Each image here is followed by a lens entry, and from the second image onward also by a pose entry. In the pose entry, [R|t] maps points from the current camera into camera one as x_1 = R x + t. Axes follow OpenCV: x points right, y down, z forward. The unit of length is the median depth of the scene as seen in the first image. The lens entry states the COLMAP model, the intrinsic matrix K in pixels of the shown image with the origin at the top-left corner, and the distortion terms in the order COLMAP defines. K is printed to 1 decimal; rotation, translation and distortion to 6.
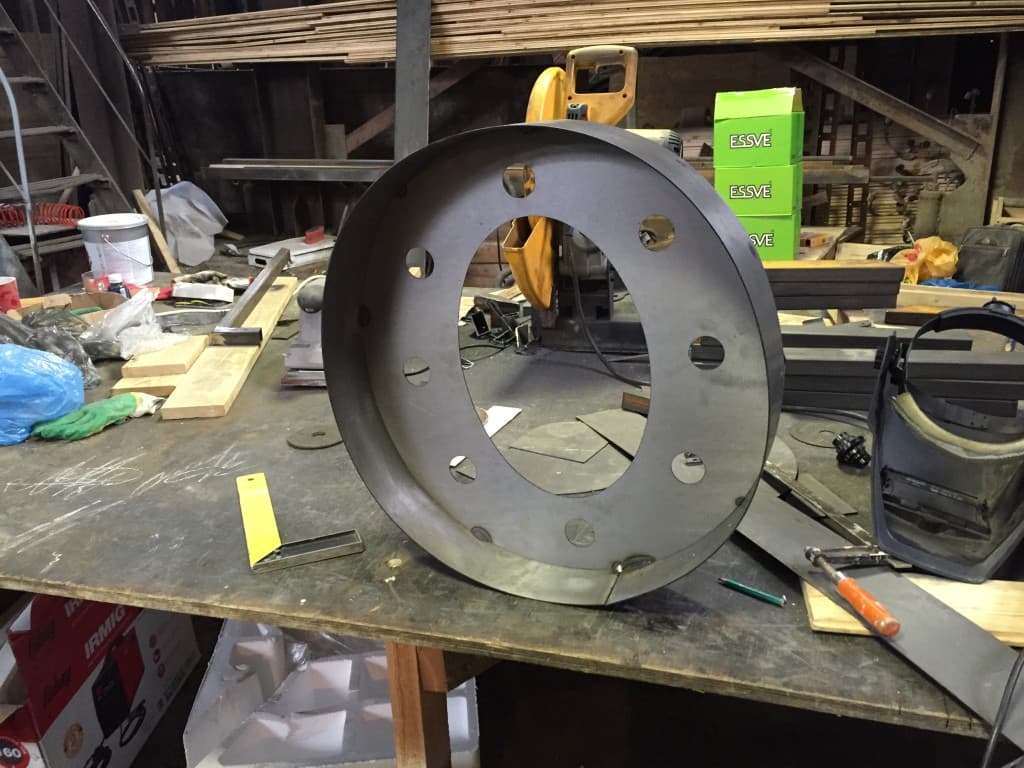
lens RADIAL K [[865.3, 0, 512.0], [0, 865.3, 384.0], [0, 0, 1]] dist [0.000599, 0.000660]
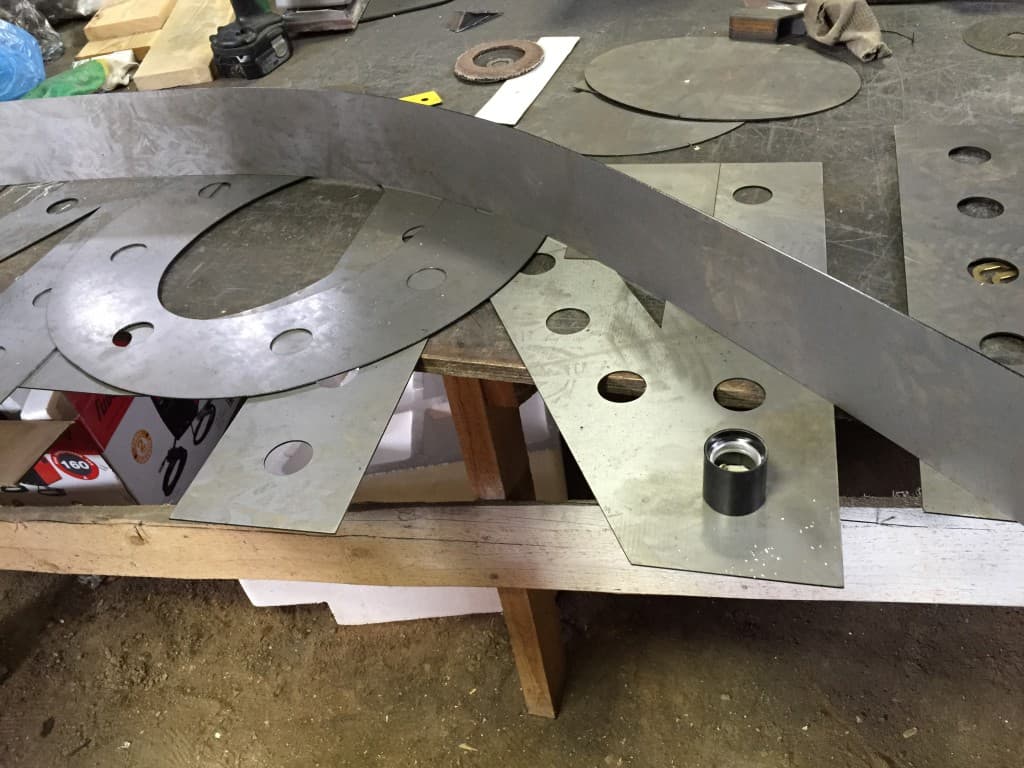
lens RADIAL K [[869.6, 0, 531.1], [0, 869.6, 383.7], [0, 0, 1]] dist [0.072754, -0.110485]
pose [[0.995883, -0.059148, -0.068688, -0.001086], [0.080967, 0.921144, 0.380708, 0.008631], [0.040754, -0.384703, 0.922140, 0.148089]]
